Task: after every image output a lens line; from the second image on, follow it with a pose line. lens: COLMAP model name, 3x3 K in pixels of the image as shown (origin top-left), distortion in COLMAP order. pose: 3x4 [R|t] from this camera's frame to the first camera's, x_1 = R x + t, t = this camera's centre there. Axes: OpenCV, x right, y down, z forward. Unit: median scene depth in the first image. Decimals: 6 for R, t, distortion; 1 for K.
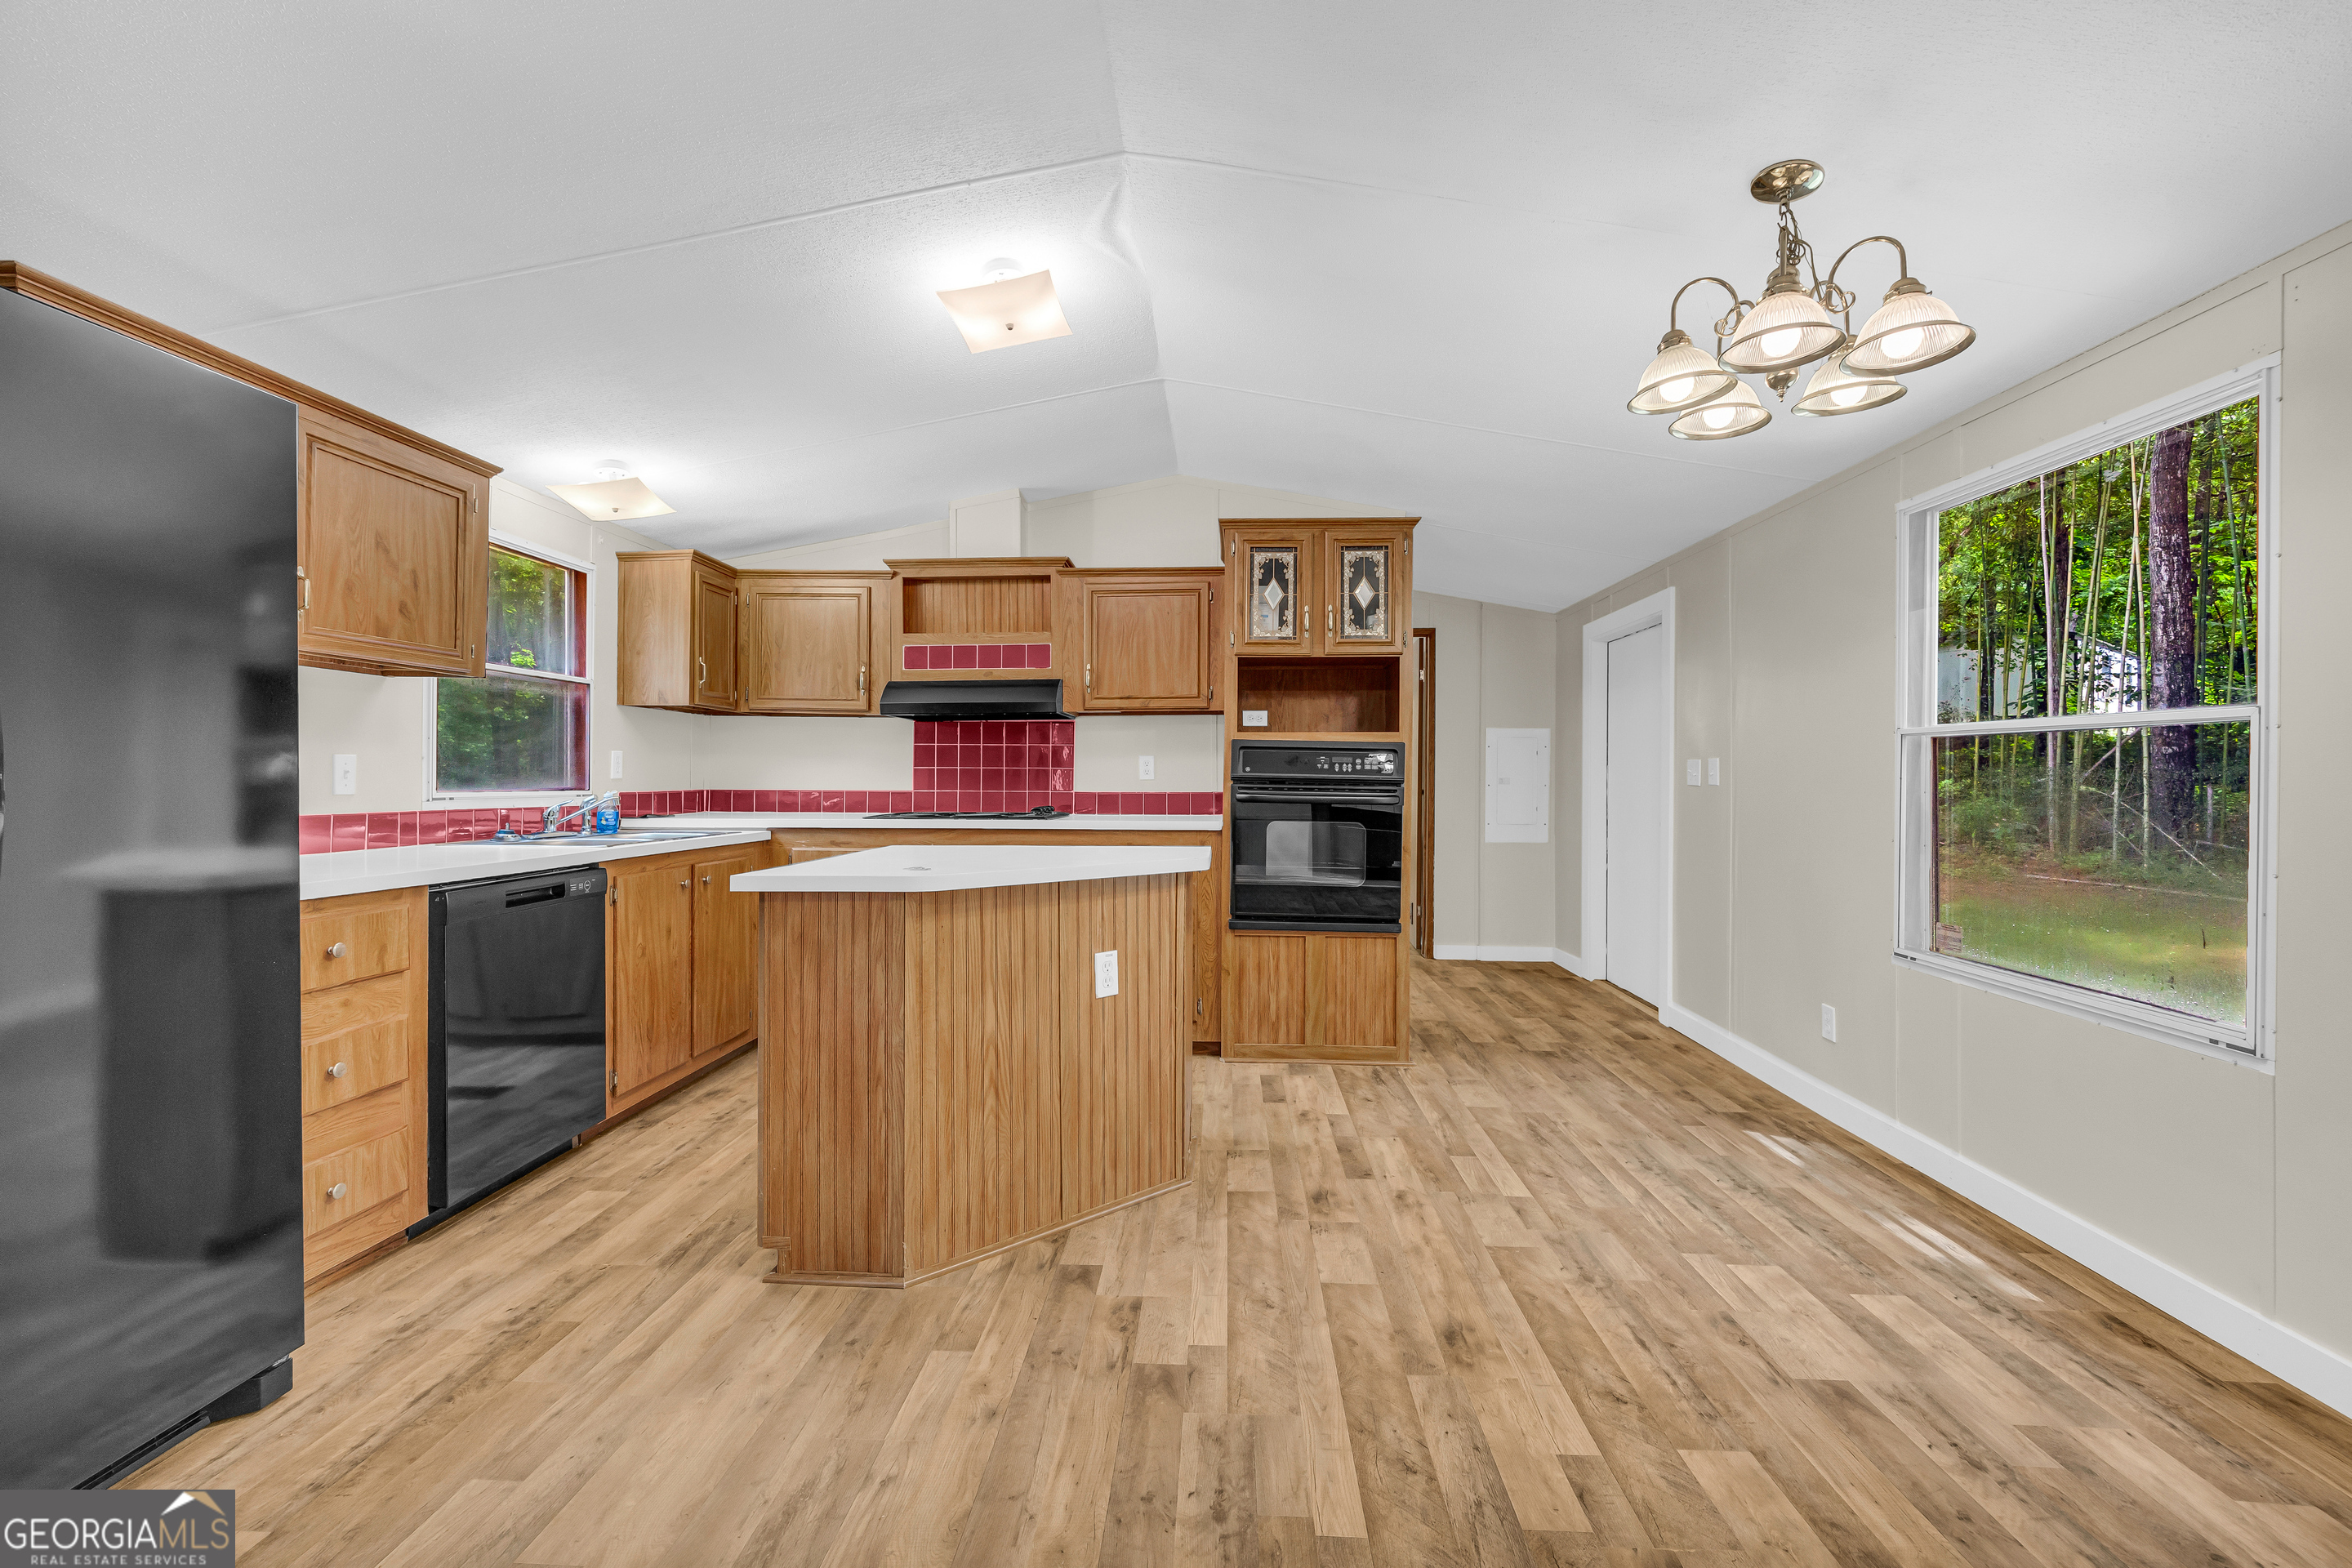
lens RADIAL K [[961.9, 0, 1190.7], [0, 961.9, 779.8], [0, 0, 1]] dist [-0.006865, 0.001094]
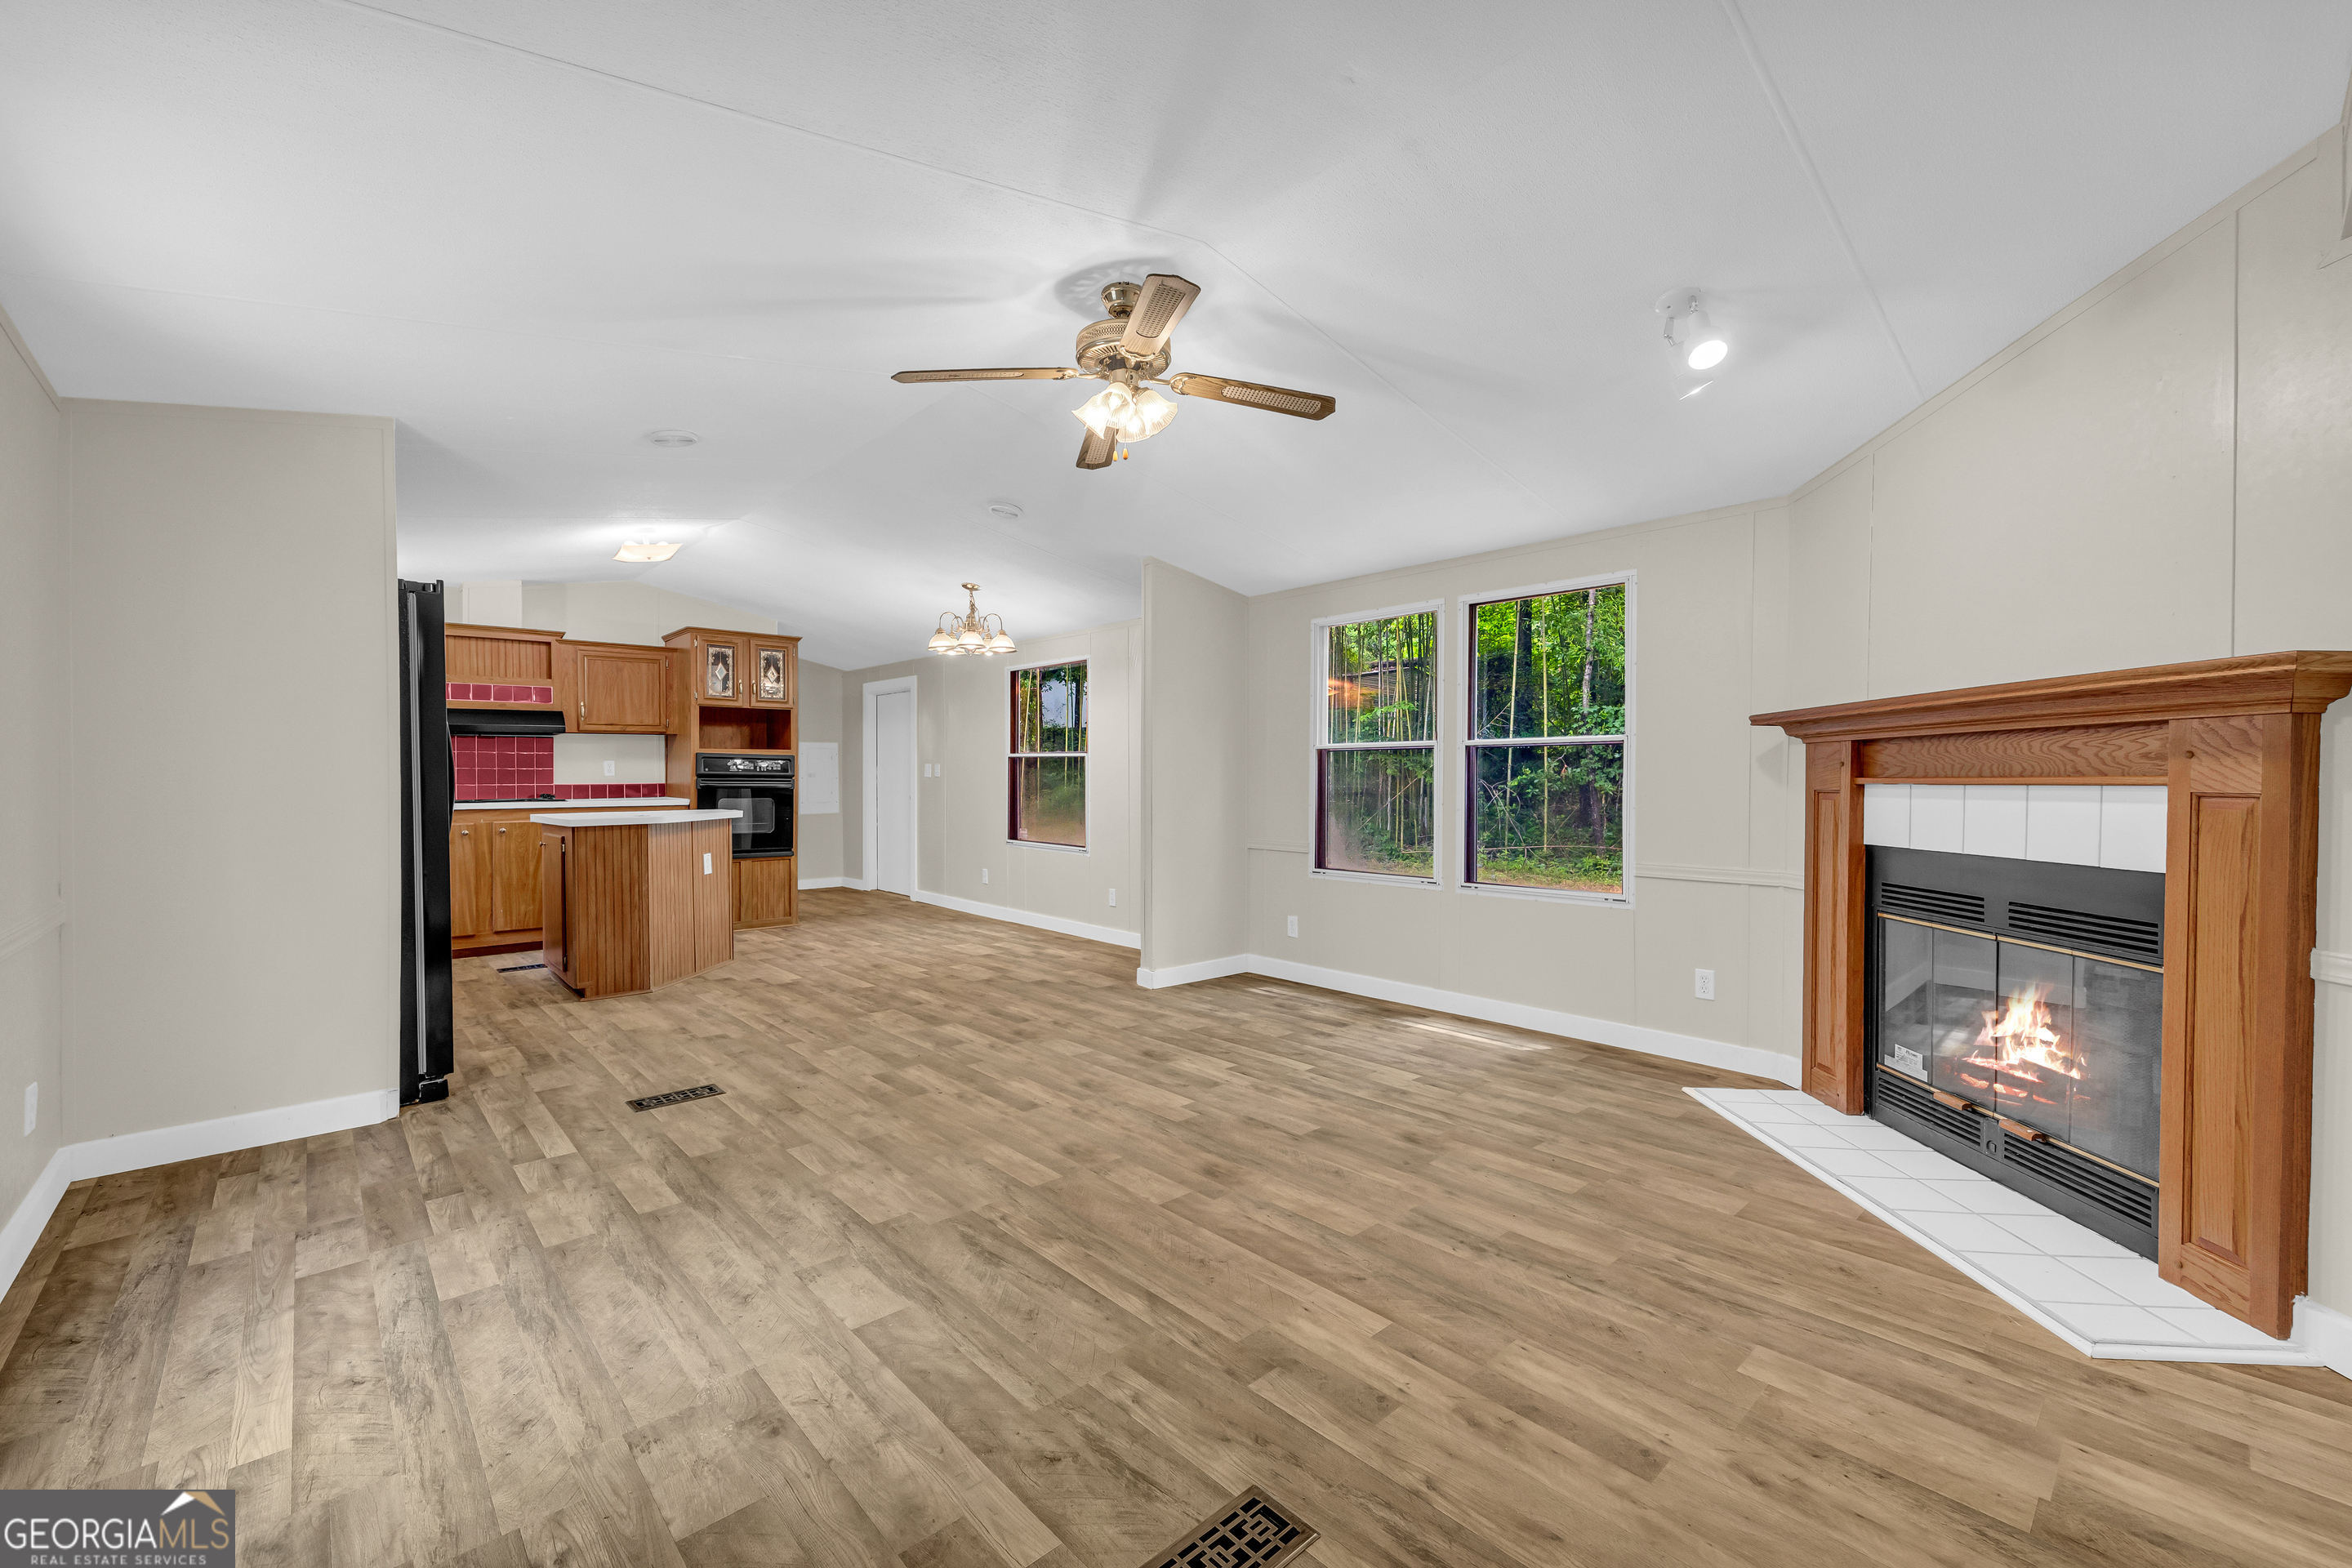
lens RADIAL K [[961.9, 0, 1170.2], [0, 961.9, 787.7], [0, 0, 1]] dist [-0.006865, 0.001094]
pose [[0.715199, -0.014306, 0.698775, -0.652801], [0.003084, 0.999845, 0.017313, -0.006405], [-0.698914, -0.010227, 0.715132, -0.996312]]
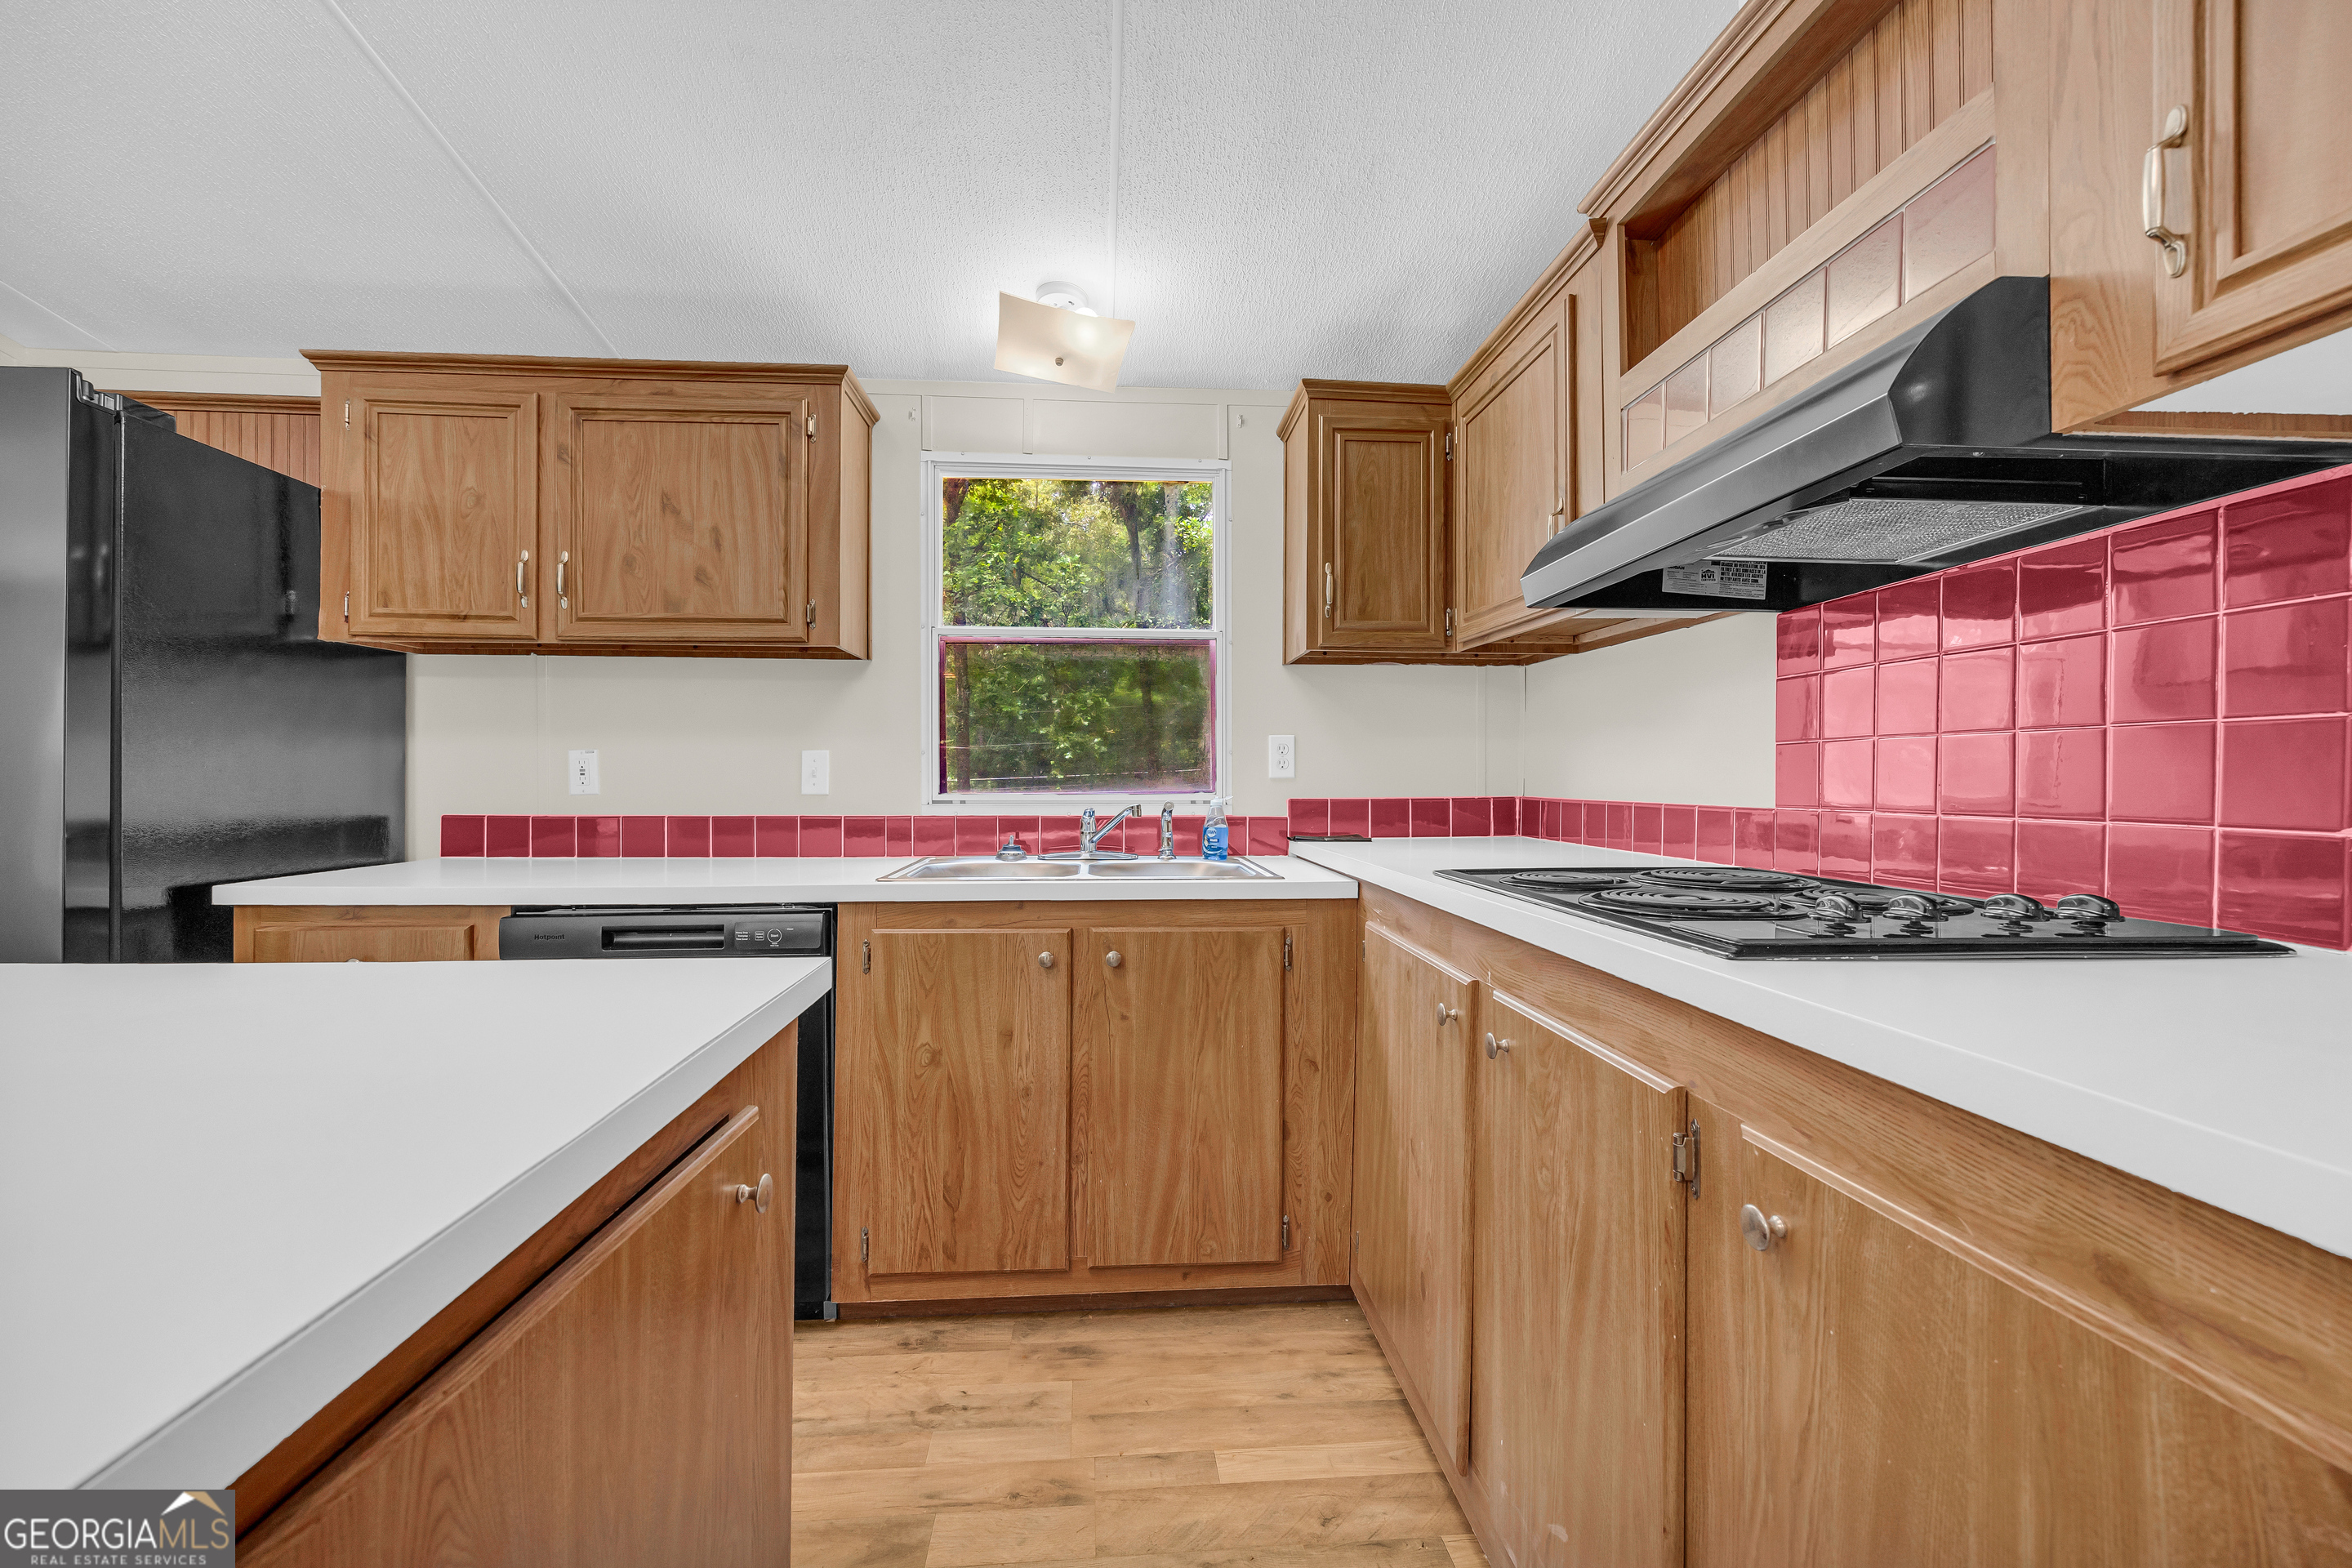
lens RADIAL K [[961.9, 0, 1178.6], [0, 961.9, 773.3], [0, 0, 1]] dist [-0.006865, 0.001094]
pose [[0.121681, -0.008691, -0.992531, 0.053625], [-0.002089, 0.999957, -0.009013, 0.002583], [0.992567, 0.003170, 0.121657, 0.999911]]
